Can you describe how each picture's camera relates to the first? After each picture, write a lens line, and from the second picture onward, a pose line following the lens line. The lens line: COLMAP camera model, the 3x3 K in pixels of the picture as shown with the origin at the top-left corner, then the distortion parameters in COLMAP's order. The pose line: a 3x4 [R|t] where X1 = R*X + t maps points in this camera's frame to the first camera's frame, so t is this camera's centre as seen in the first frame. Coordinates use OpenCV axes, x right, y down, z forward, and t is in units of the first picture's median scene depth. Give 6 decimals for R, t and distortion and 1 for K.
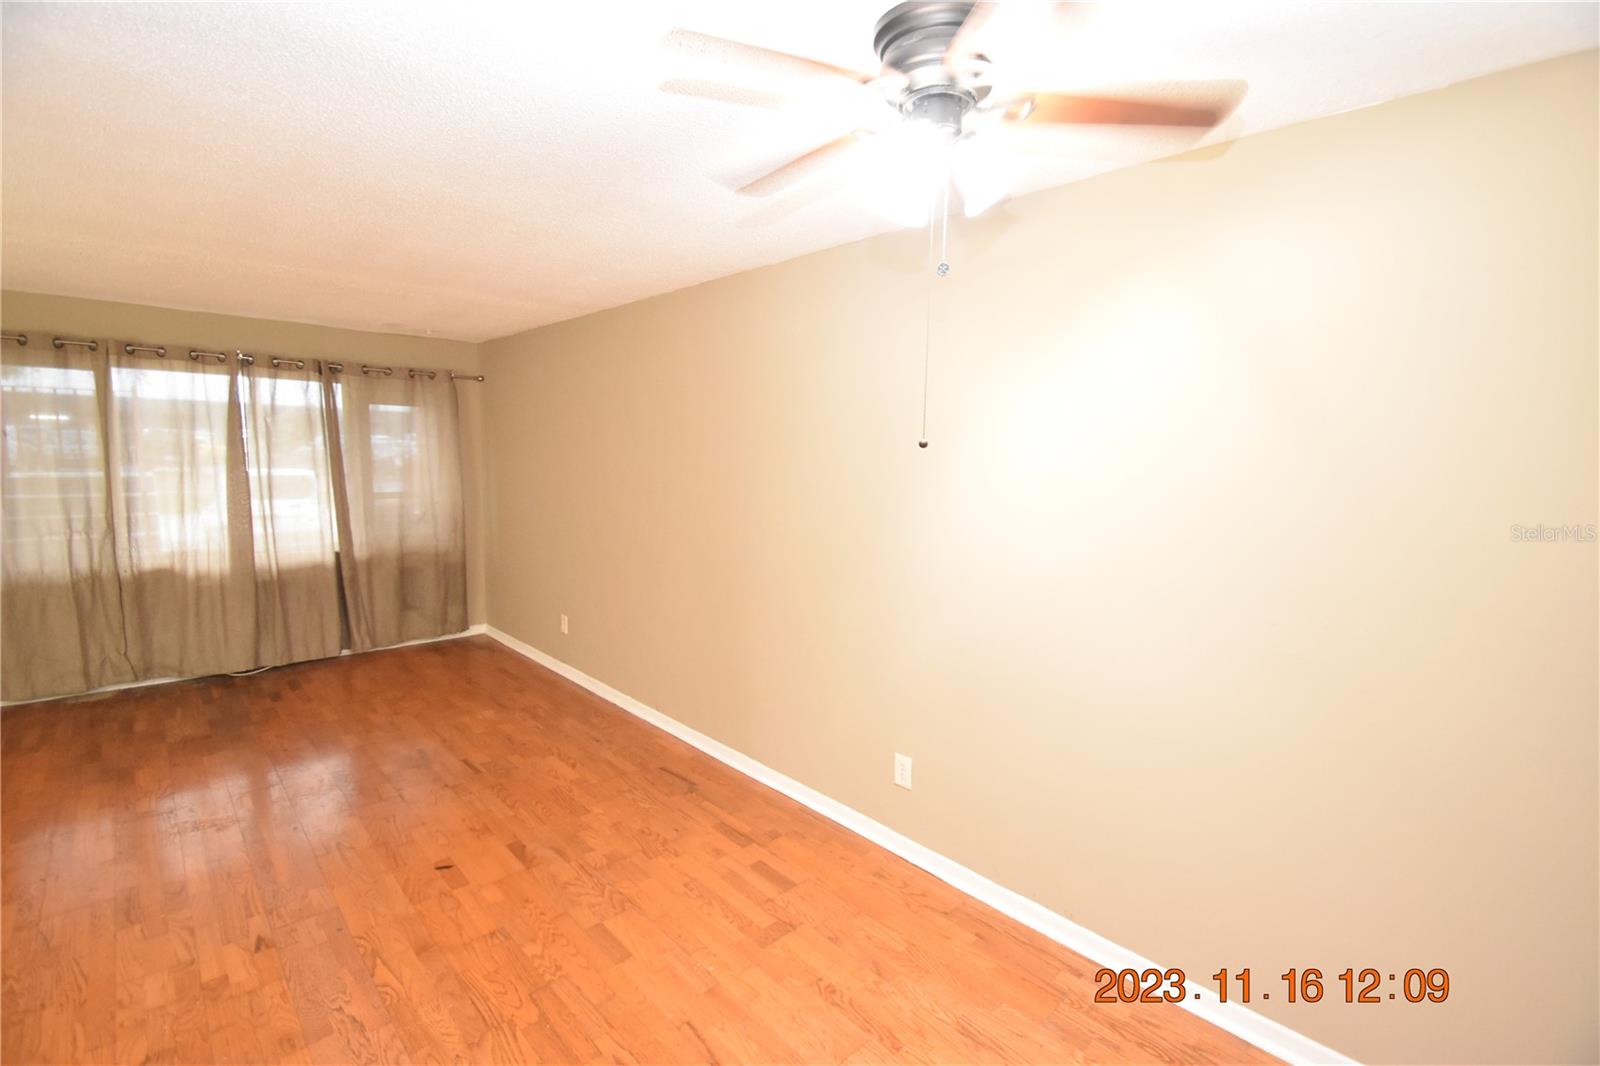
lens RADIAL K [[701.7, 0, 798.7], [0, 701.7, 537.5], [0, 0, 1]] dist [0.015055, -0.015810]
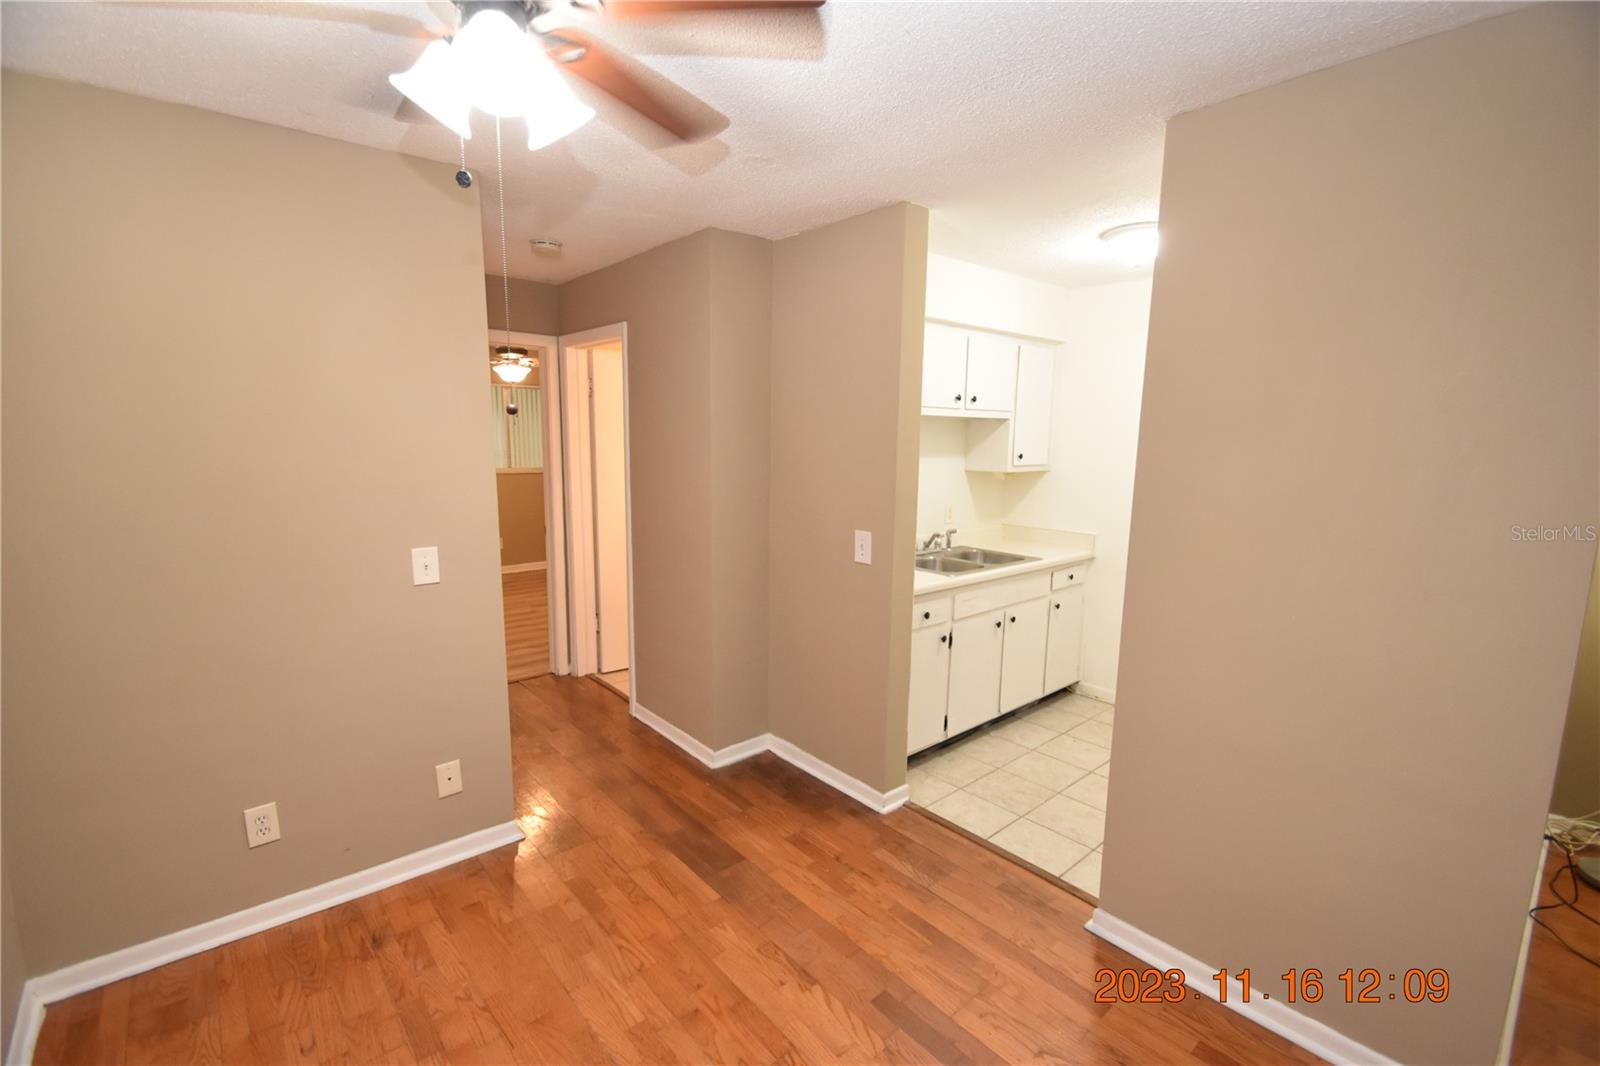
lens RADIAL K [[701.7, 0, 798.7], [0, 701.7, 537.5], [0, 0, 1]] dist [0.015055, -0.015810]
pose [[-0.998115, -0.042827, 0.043951, -0.115687], [-0.029996, 0.965301, 0.259410, -0.117606], [-0.053536, 0.257603, -0.964767, 1.004582]]
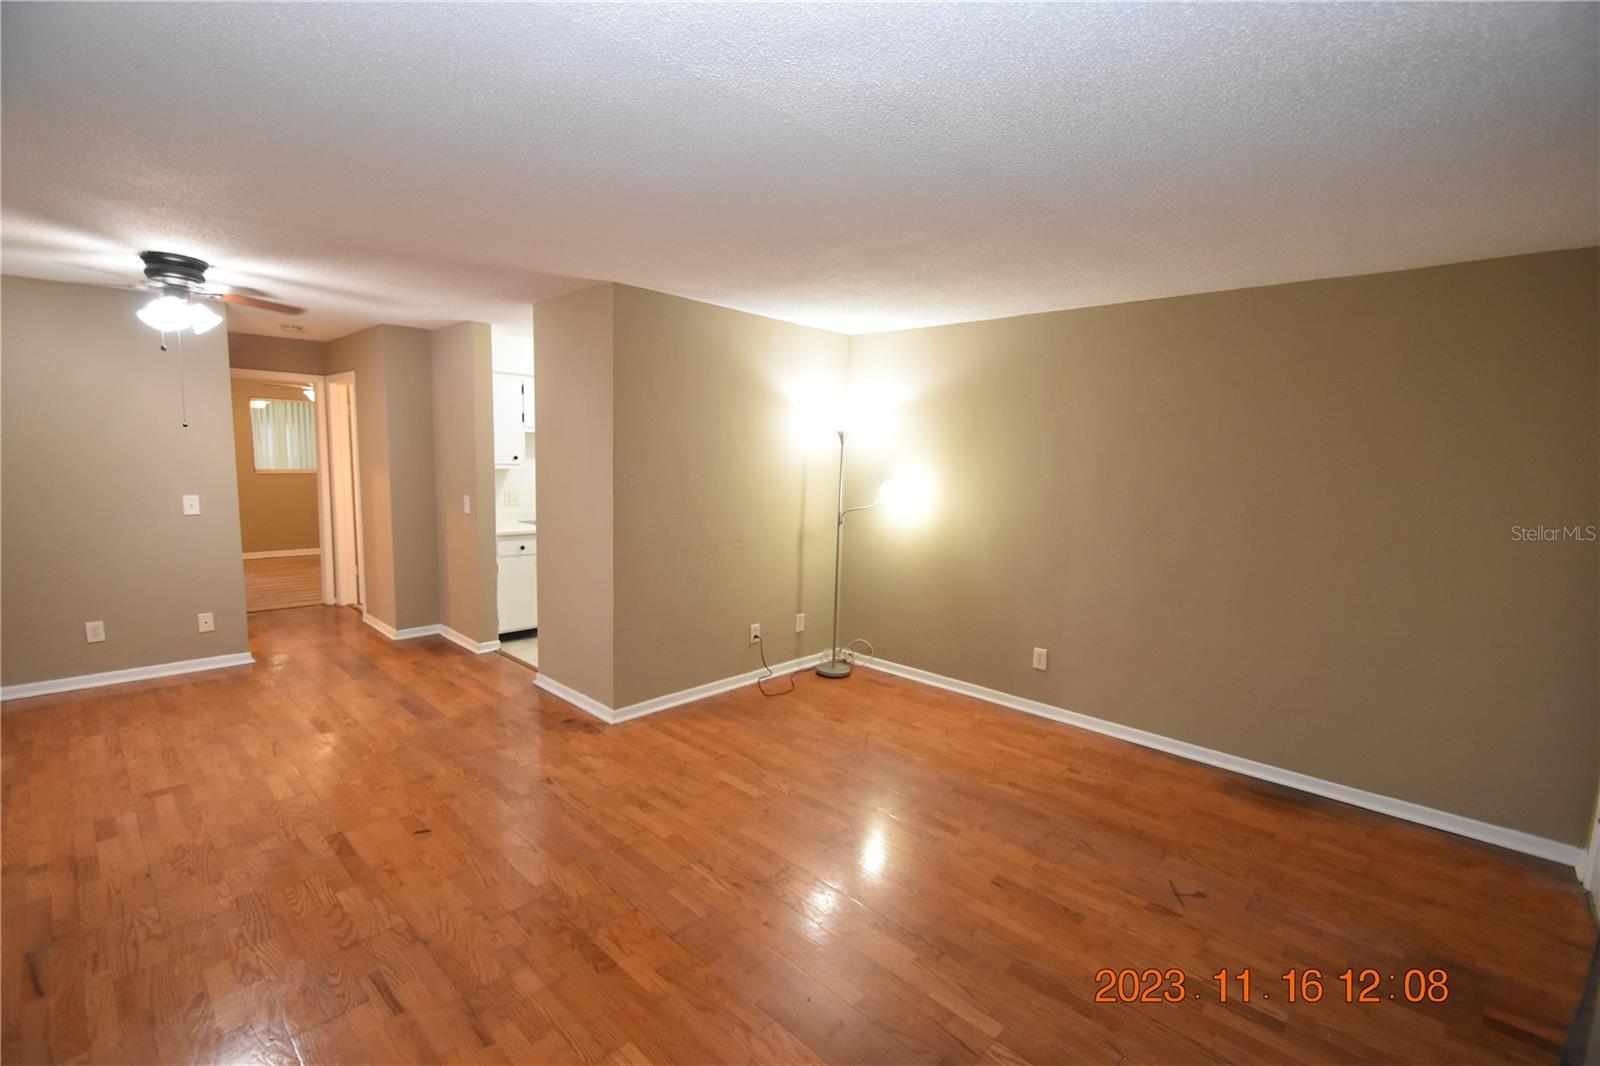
lens RADIAL K [[700.8, 0, 799.6], [0, 700.8, 541.7], [0, 0, 1]] dist [0.024323, -0.023161]
pose [[-0.997090, -0.048400, -0.058892, -0.961590], [-0.060931, 0.970275, 0.234209, -0.237918], [0.045806, 0.237116, -0.970401, 1.903328]]
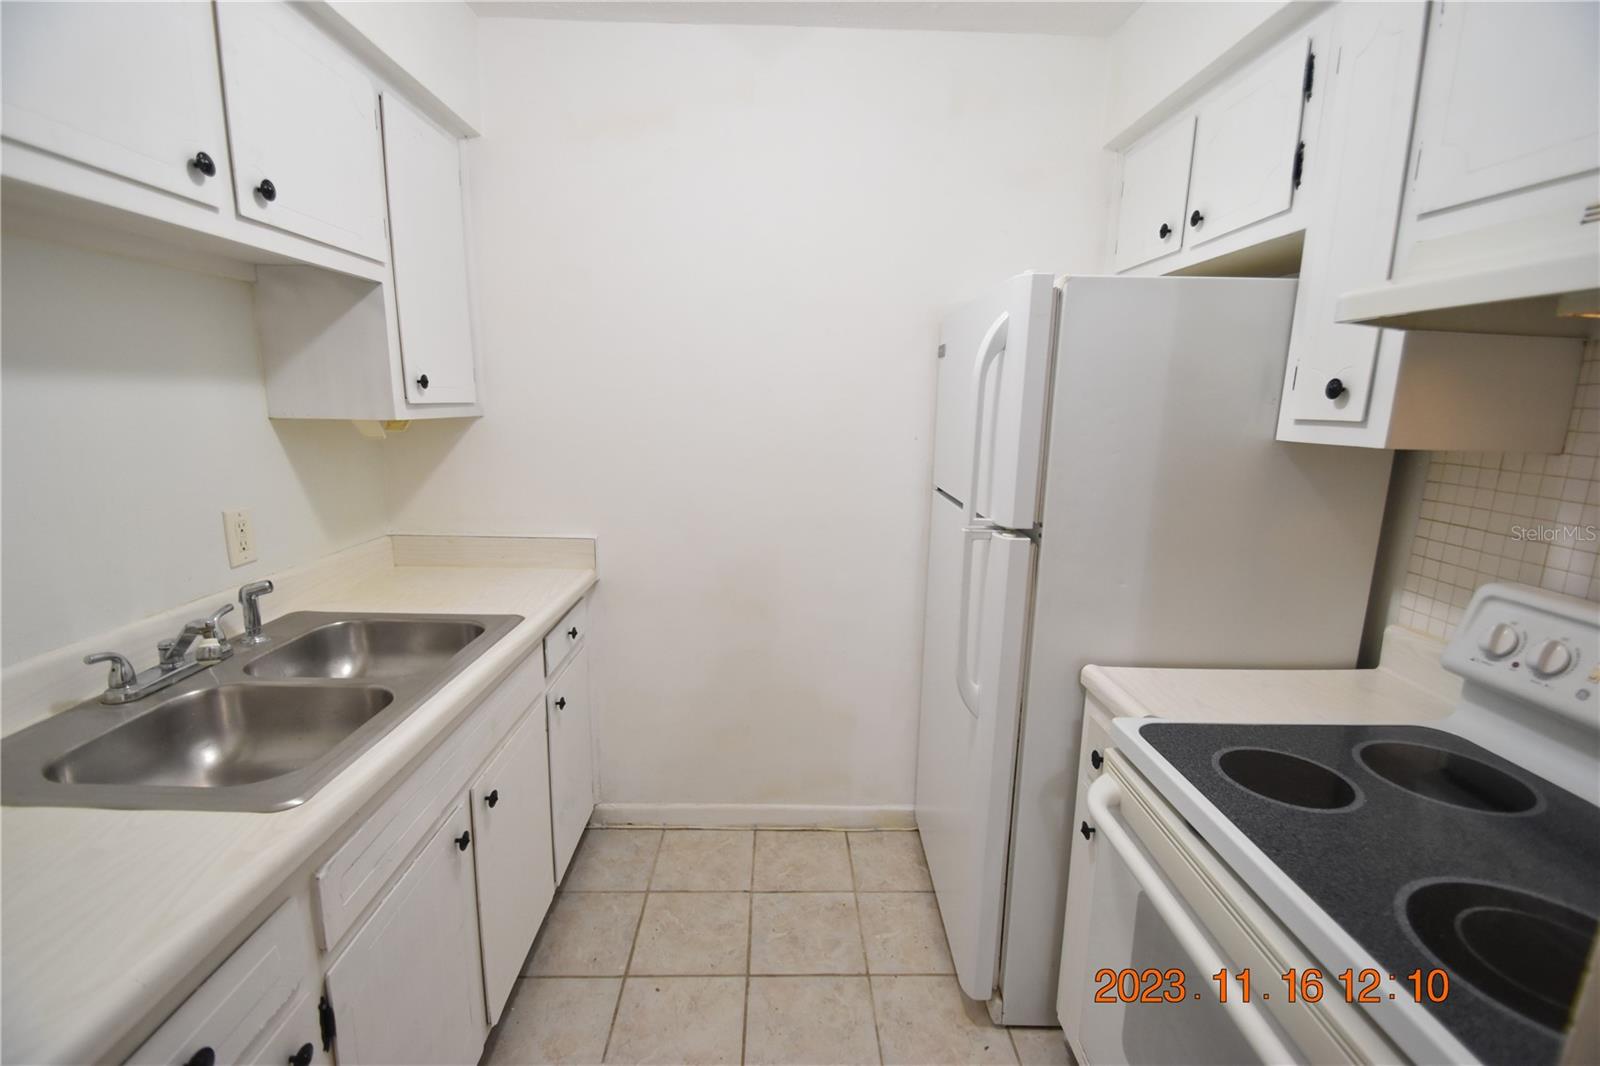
lens RADIAL K [[700.8, 0, 799.6], [0, 700.8, 541.7], [0, 0, 1]] dist [0.024323, -0.023161]
pose [[-0.678513, 0.107967, -0.726611, -0.268965], [-0.119116, 0.959878, 0.253860, 0.027733], [0.724866, 0.258799, -0.638429, 0.172403]]
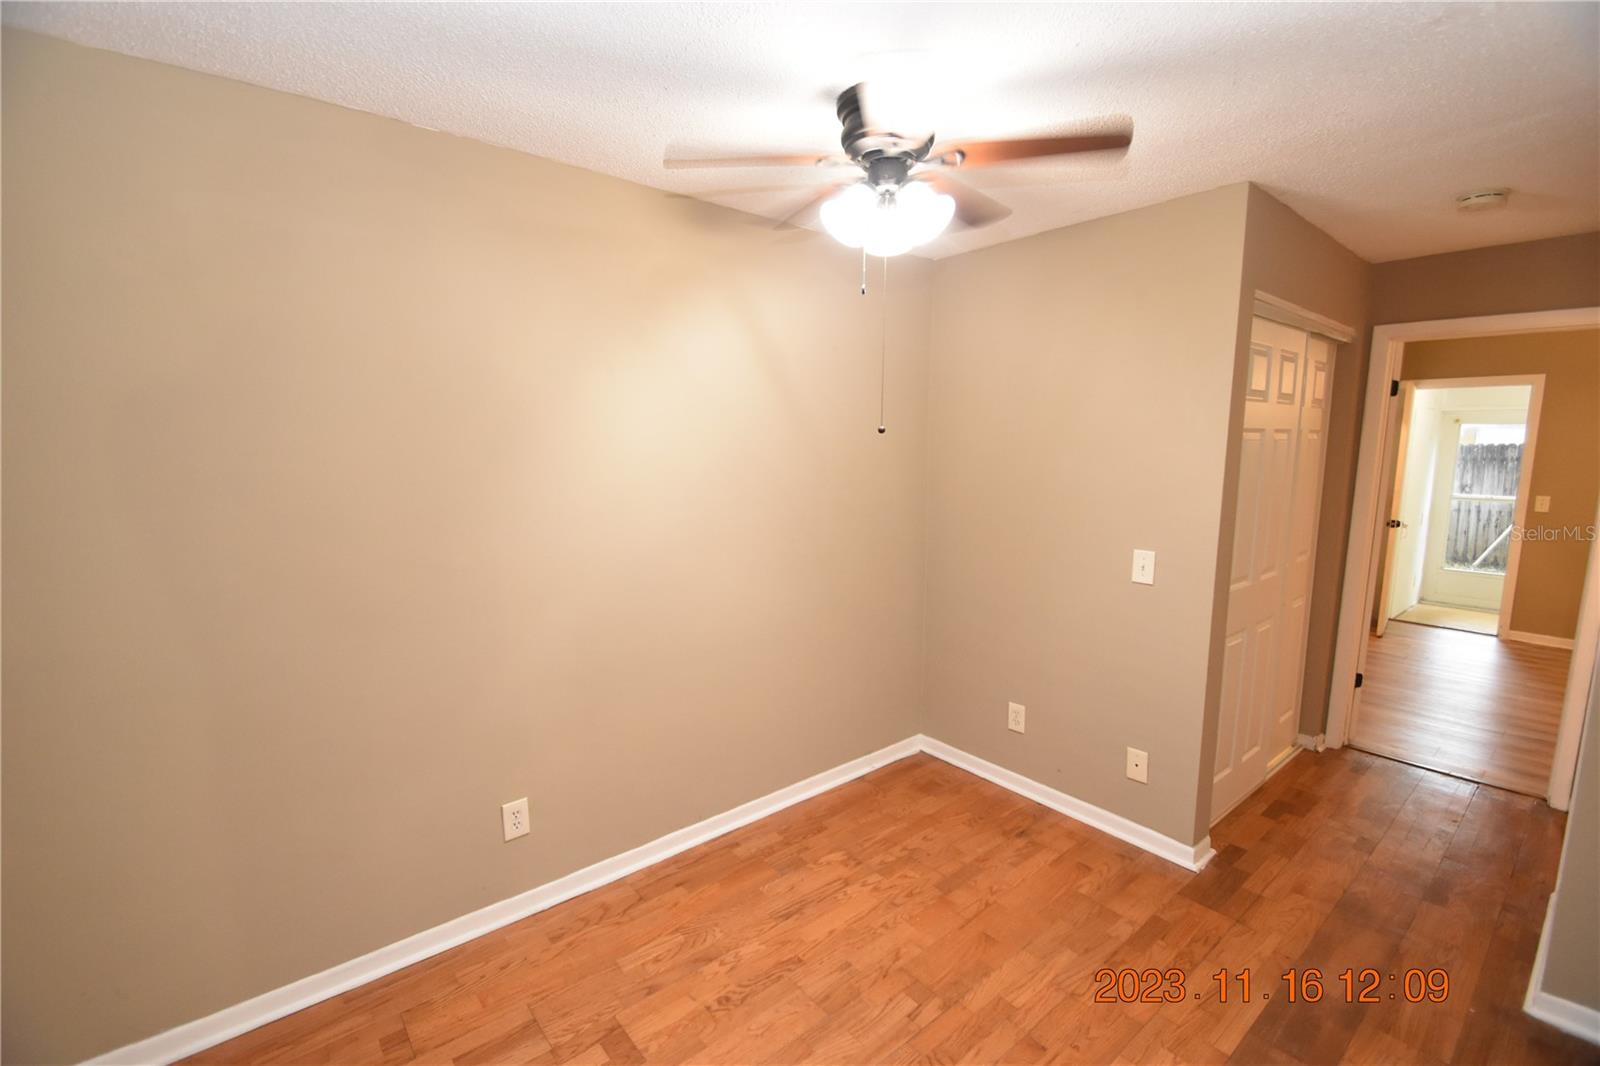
lens RADIAL K [[700.8, 0, 799.6], [0, 700.8, 541.7], [0, 0, 1]] dist [0.024323, -0.023161]
pose [[0.064838, -0.164742, 0.984203, -0.602020], [0.110872, 0.981361, 0.156962, -0.082399], [-0.991717, 0.098944, 0.081895, 0.580210]]
